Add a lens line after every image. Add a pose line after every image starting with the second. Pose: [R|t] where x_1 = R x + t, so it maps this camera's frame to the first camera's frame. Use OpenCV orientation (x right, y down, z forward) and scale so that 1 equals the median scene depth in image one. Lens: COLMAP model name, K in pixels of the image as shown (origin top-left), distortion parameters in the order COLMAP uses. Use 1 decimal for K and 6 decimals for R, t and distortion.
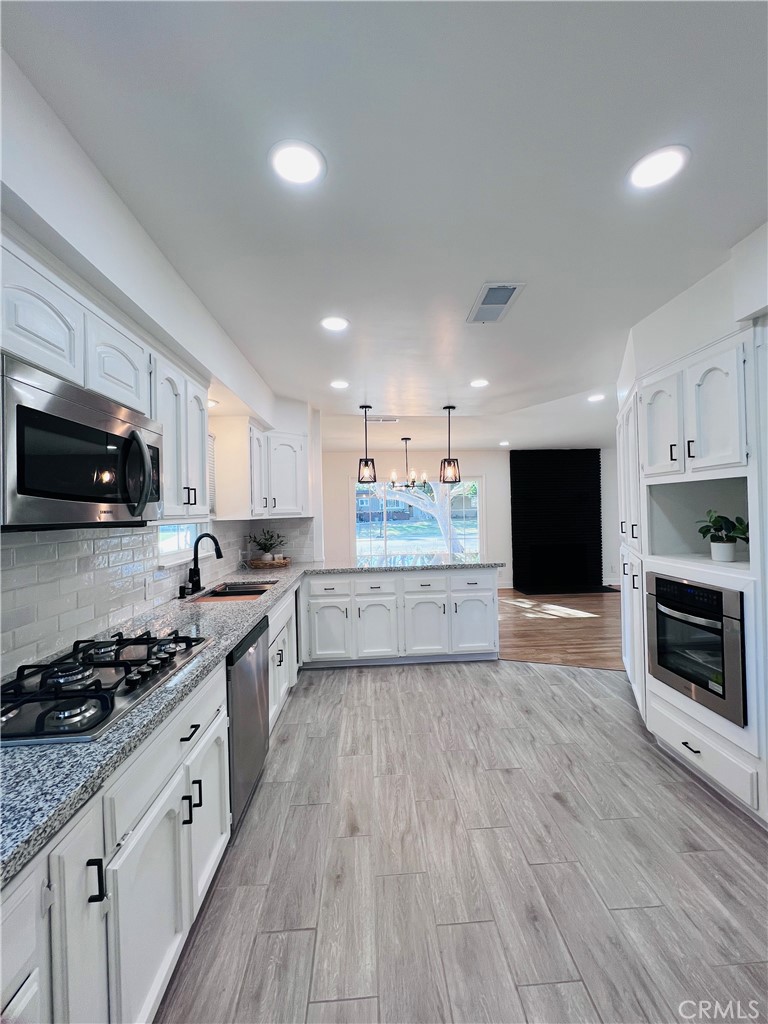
lens RADIAL K [[412.0, 0, 382.7], [0, 412.0, 507.4], [0, 0, 1]] dist [0.002781, 0.000065]
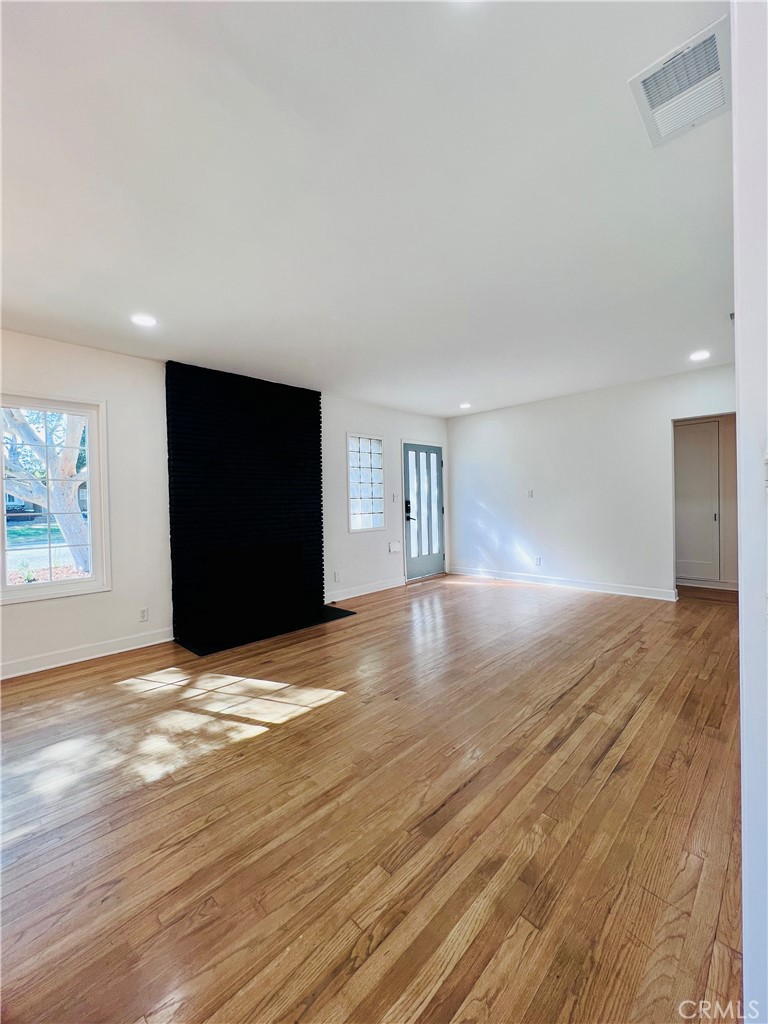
lens RADIAL K [[412.0, 0, 386.2], [0, 412.0, 506.7], [0, 0, 1]] dist [0.002781, 0.000065]
pose [[0.734830, -0.001489, 0.678250, 0.169024], [0.001715, 0.999998, 0.000338, 0.036158], [-0.678250, 0.000915, 0.734831, 0.463847]]
